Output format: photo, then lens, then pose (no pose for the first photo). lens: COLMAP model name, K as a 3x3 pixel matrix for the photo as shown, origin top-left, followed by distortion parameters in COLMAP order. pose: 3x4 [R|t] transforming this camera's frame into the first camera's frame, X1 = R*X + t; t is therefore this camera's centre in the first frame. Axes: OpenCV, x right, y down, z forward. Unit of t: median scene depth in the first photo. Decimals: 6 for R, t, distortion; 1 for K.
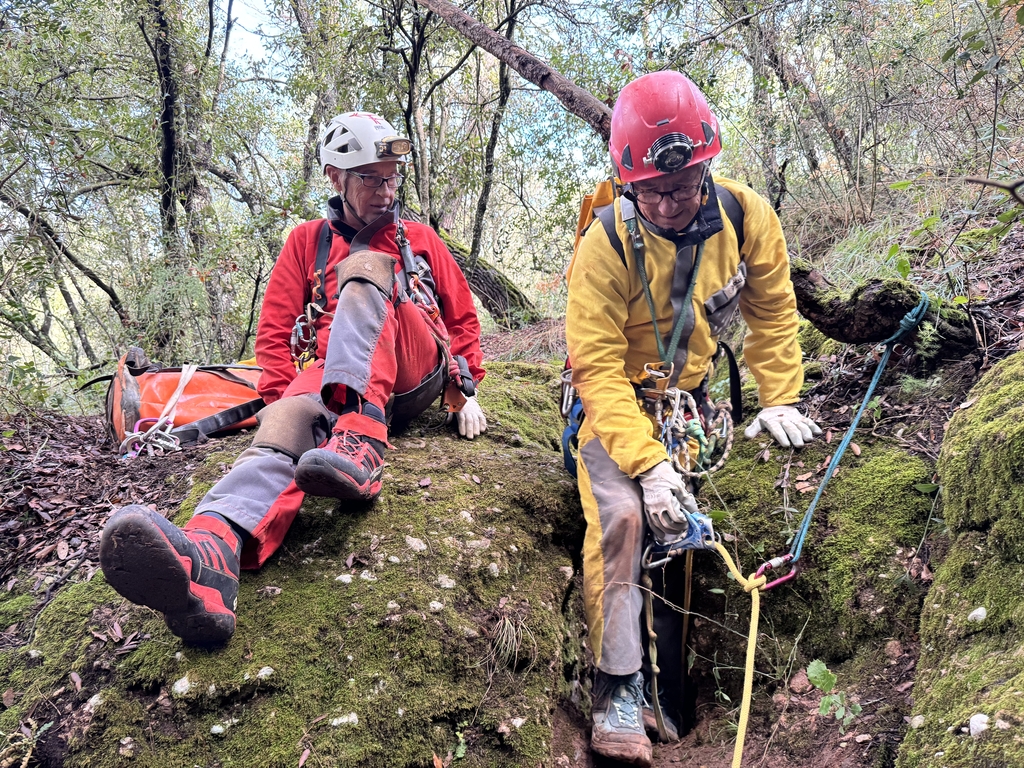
lens RADIAL K [[721.7, 0, 518.2], [0, 721.7, 374.7], [0, 0, 1]] dist [0.027541, -0.026335]
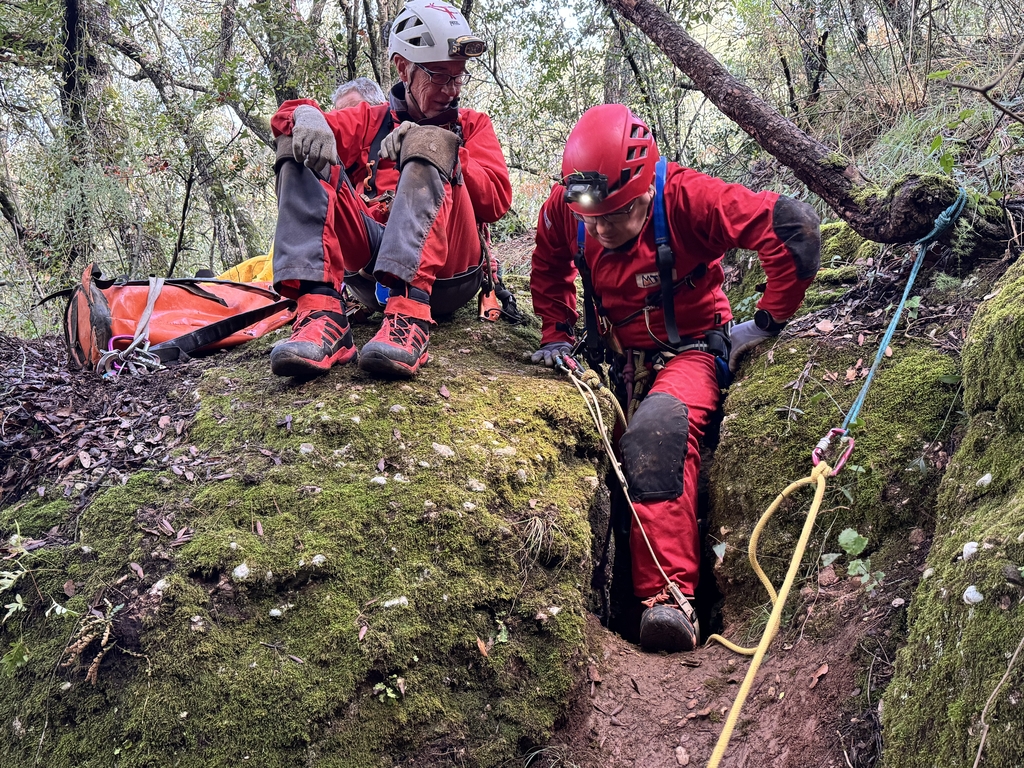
lens RADIAL K [[936.2, 0, 516.8], [0, 936.2, 369.6], [0, 0, 1]] dist [0.048938, 0.000000]
pose [[0.999243, -0.013210, 0.036583, -0.068431], [0.010692, 0.997614, 0.068206, 0.030305], [-0.037396, -0.067763, 0.997000, -0.212466]]
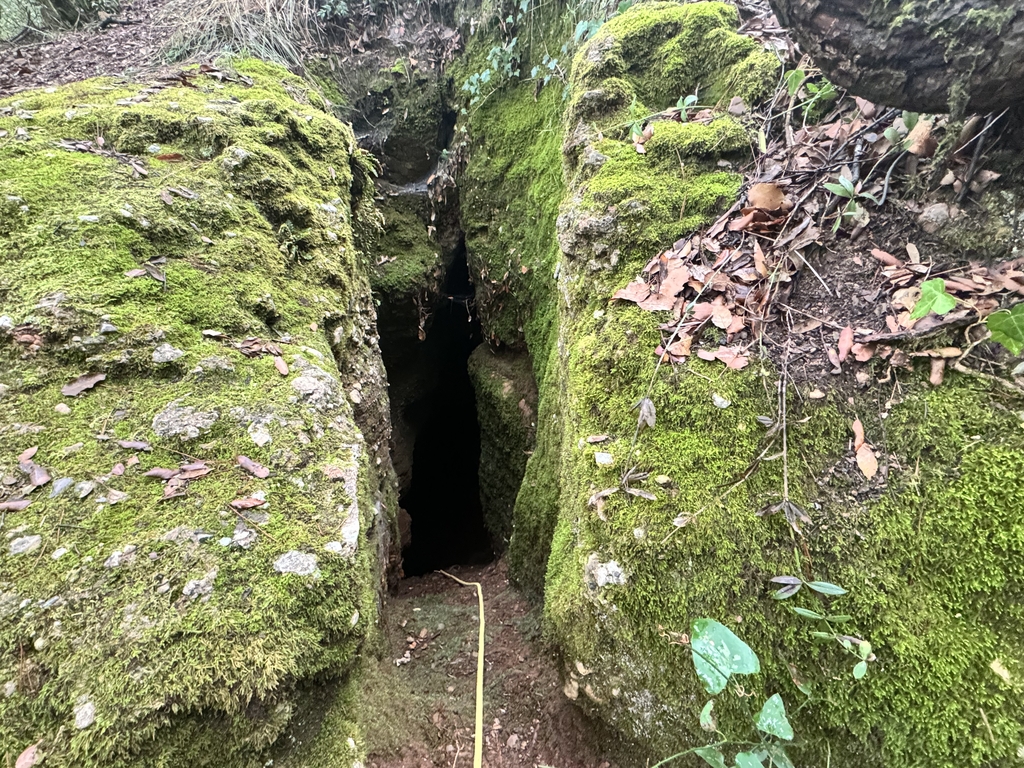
lens RADIAL K [[499.0, 0, 510.3], [0, 499.0, 381.6], [0, 0, 1]] dist [0.000370, -0.000716]
pose [[0.916441, -0.263632, 0.301055, 0.109535], [0.034373, 0.801397, 0.597144, -0.090075], [-0.398691, -0.536899, 0.743495, 0.723112]]
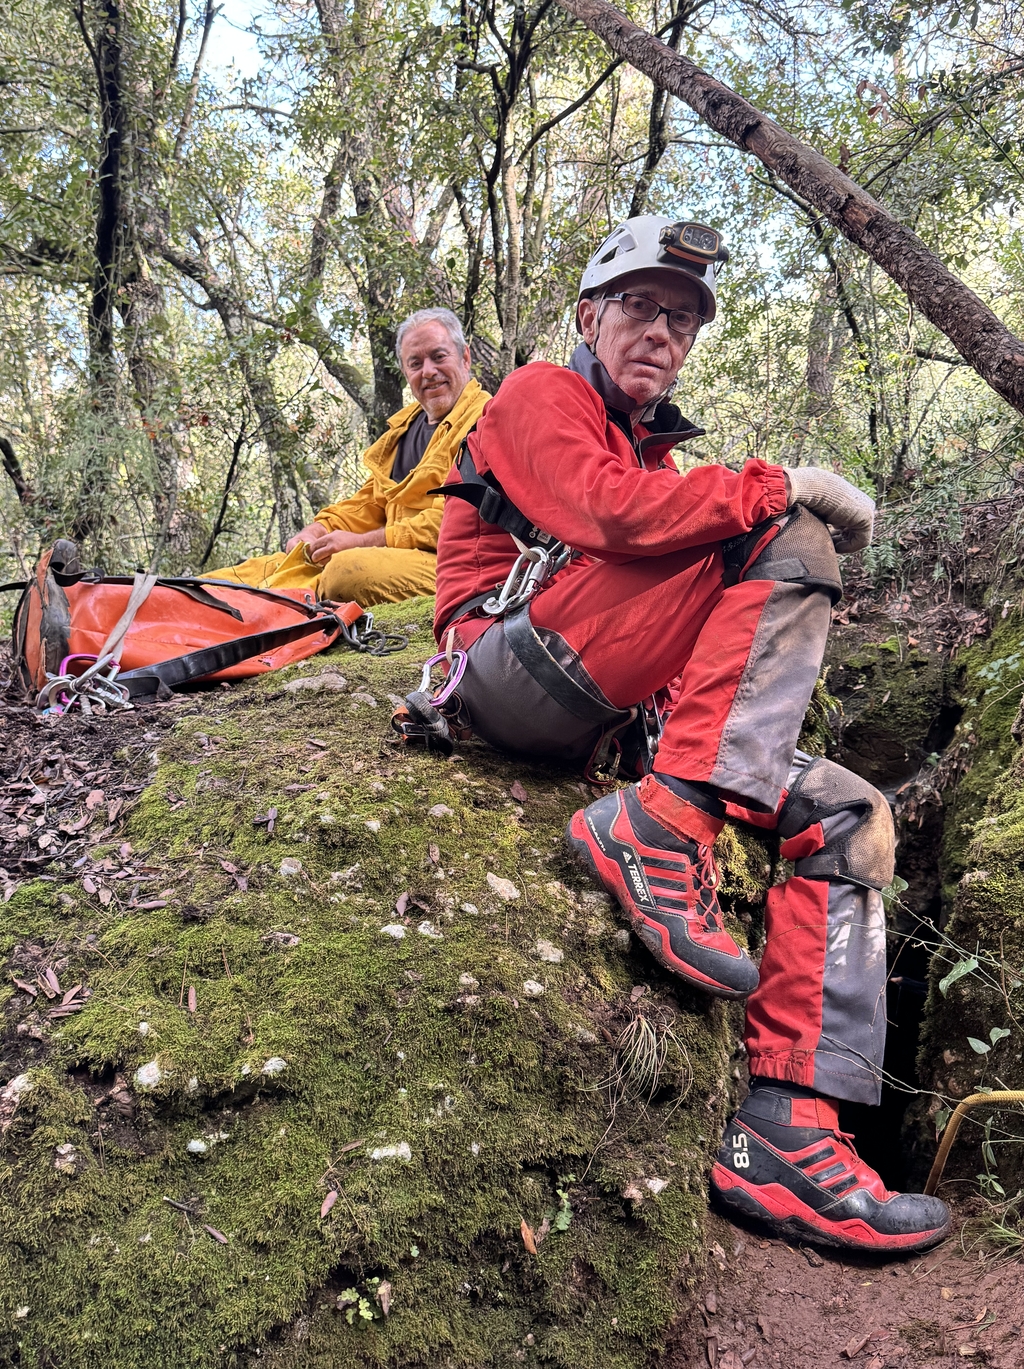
lens RADIAL K [[1191.5, 0, 527.9], [0, 1191.5, 665.4], [0, 0, 1]] dist [0.074466, -0.096234]
pose [[0.994302, 0.072541, -0.078114, -0.042334], [-0.069368, 0.996681, 0.042593, -0.002341], [0.080945, -0.036932, 0.996034, -0.017636]]
